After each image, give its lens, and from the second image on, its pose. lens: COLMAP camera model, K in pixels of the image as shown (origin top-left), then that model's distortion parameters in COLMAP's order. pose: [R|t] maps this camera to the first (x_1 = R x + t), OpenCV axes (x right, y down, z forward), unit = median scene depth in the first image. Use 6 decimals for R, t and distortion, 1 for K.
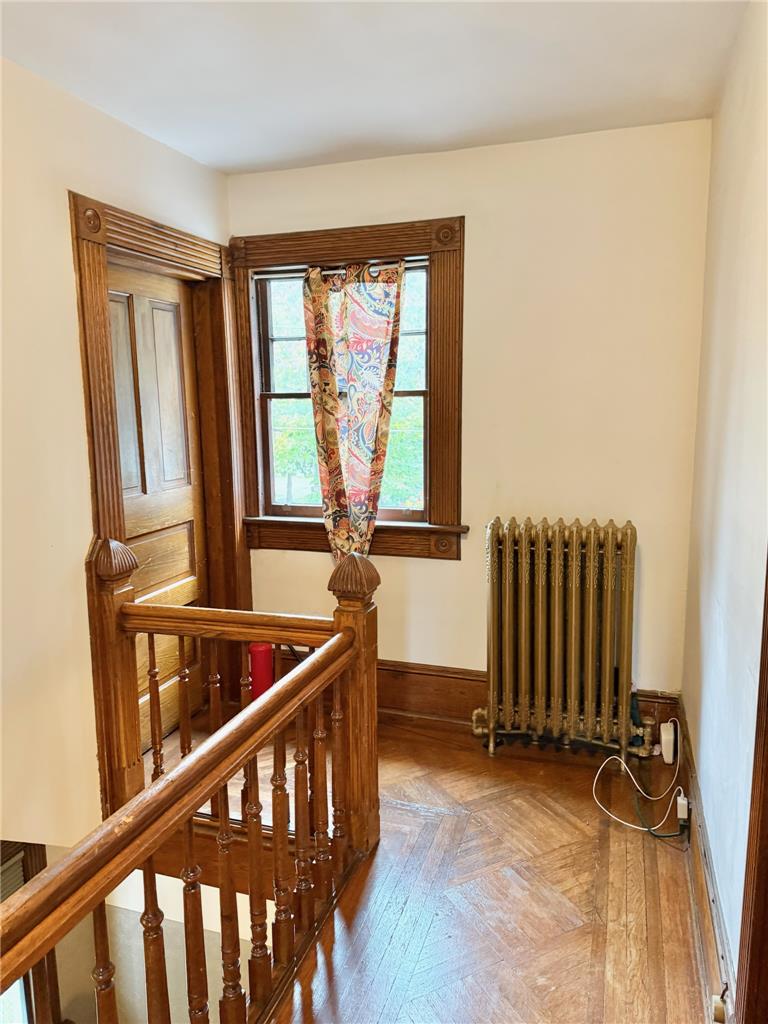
lens RADIAL K [[723.6, 0, 384.0], [0, 723.6, 512.0], [0, 0, 1]] dist [0.208770, -0.434175]
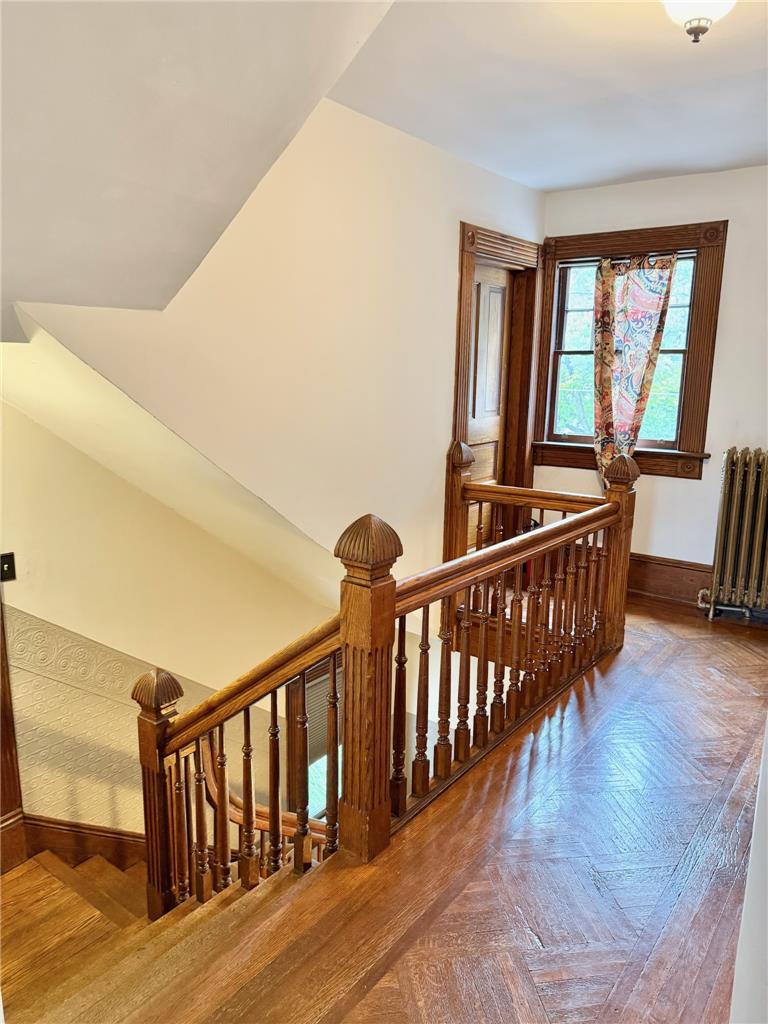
lens RADIAL K [[731.1, 0, 384.0], [0, 731.1, 512.0], [0, 0, 1]] dist [0.107647, -0.209064]
pose [[0.948217, 0.087665, -0.305285, -0.024789], [-0.072908, 0.995566, 0.059434, 0.086252], [0.309142, -0.034098, 0.950404, -0.456512]]
